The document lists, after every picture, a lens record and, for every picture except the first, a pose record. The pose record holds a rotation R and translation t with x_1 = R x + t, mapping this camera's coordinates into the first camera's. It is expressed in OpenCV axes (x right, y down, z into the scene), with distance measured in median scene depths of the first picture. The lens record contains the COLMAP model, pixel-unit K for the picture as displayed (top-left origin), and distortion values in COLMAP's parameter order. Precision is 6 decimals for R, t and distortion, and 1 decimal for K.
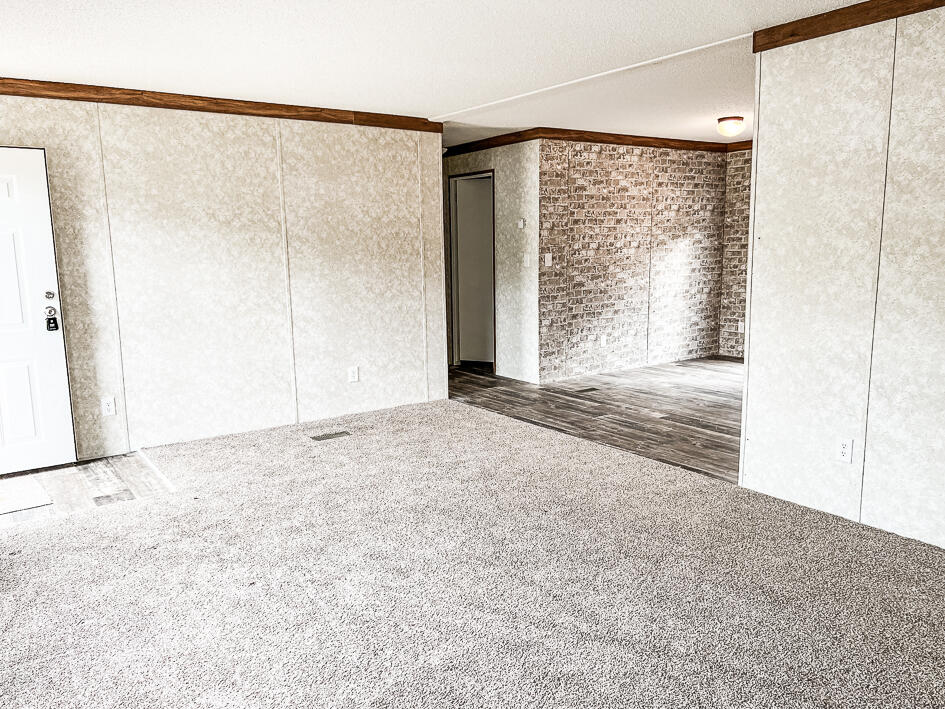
lens RADIAL K [[708.6, 0, 460.8], [0, 708.6, 360.7], [0, 0, 1]] dist [0.068304, -0.081569]
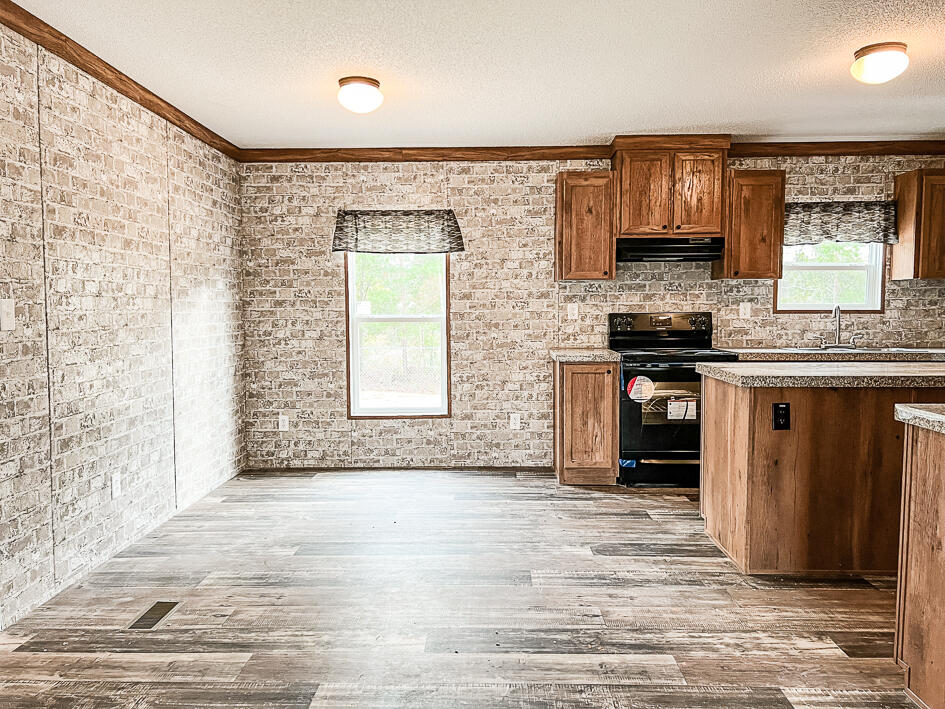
lens RADIAL K [[708.6, 0, 471.2], [0, 708.6, 358.2], [0, 0, 1]] dist [0.068304, -0.081569]
pose [[0.581009, -0.037584, 0.813029, -0.064661], [0.125129, 0.991182, -0.043601, -0.077280], [-0.804221, 0.127066, 0.580589, 0.640913]]
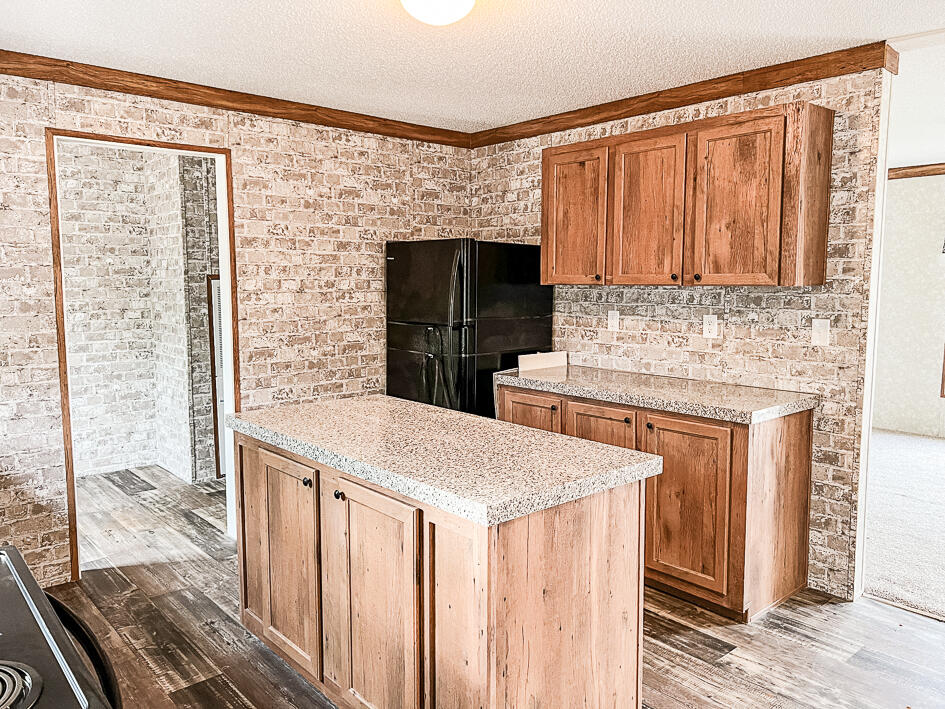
lens RADIAL K [[708.6, 0, 479.0], [0, 708.6, 350.4], [0, 0, 1]] dist [0.068304, -0.081569]
pose [[-0.989417, 0.036616, -0.140403, 0.624610], [-0.002361, 0.963443, 0.267901, -0.209139], [0.145080, 0.265398, -0.953161, 1.102459]]
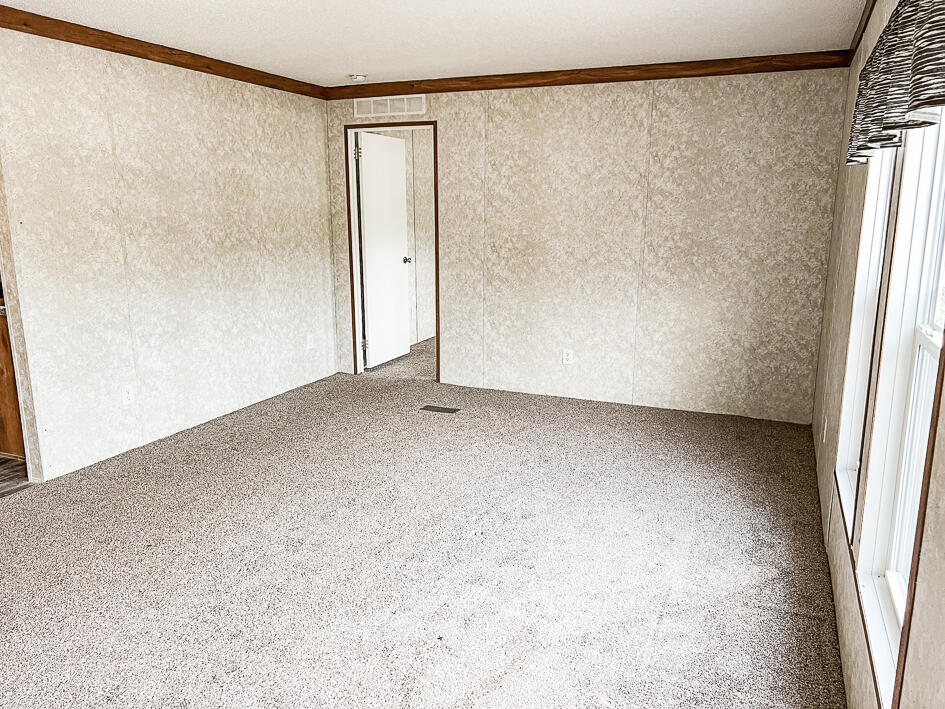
lens RADIAL K [[708.6, 0, 481.2], [0, 708.6, 363.9], [0, 0, 1]] dist [0.068304, -0.081569]
pose [[-0.550075, -0.158633, 0.819910, -0.467628], [0.148981, 0.947404, 0.283251, -0.107480], [-0.821719, 0.277960, -0.497510, 0.637456]]
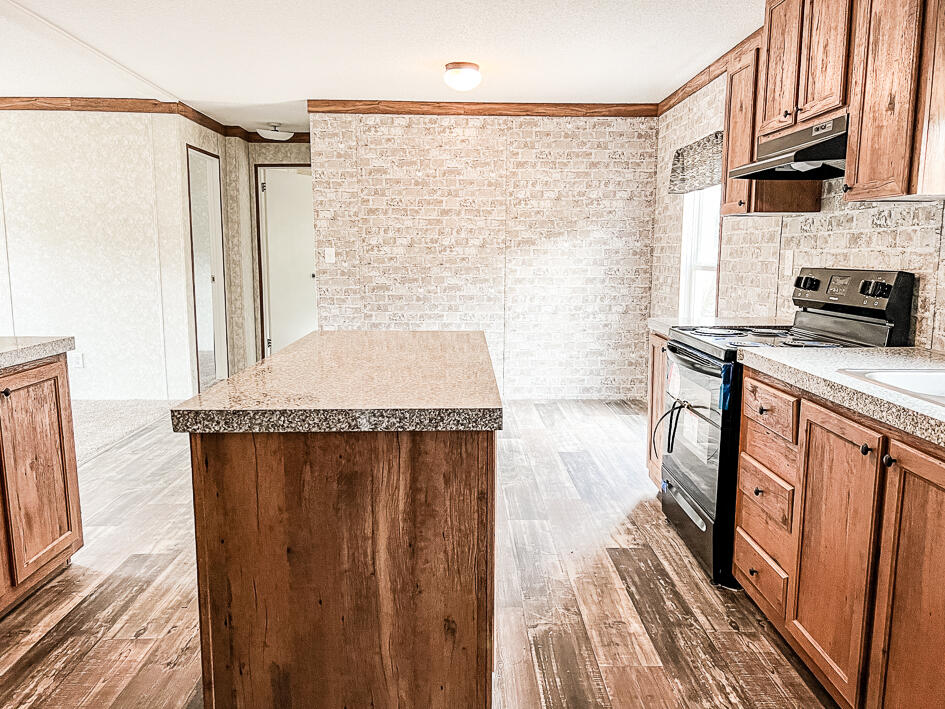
lens RADIAL K [[708.6, 0, 476.3], [0, 708.6, 362.9], [0, 0, 1]] dist [0.068304, -0.081569]
pose [[0.845036, 0.109355, -0.523407, 0.844217], [-0.110570, 0.993444, 0.029044, -0.067706], [0.523152, 0.033330, 0.851588, 0.426416]]
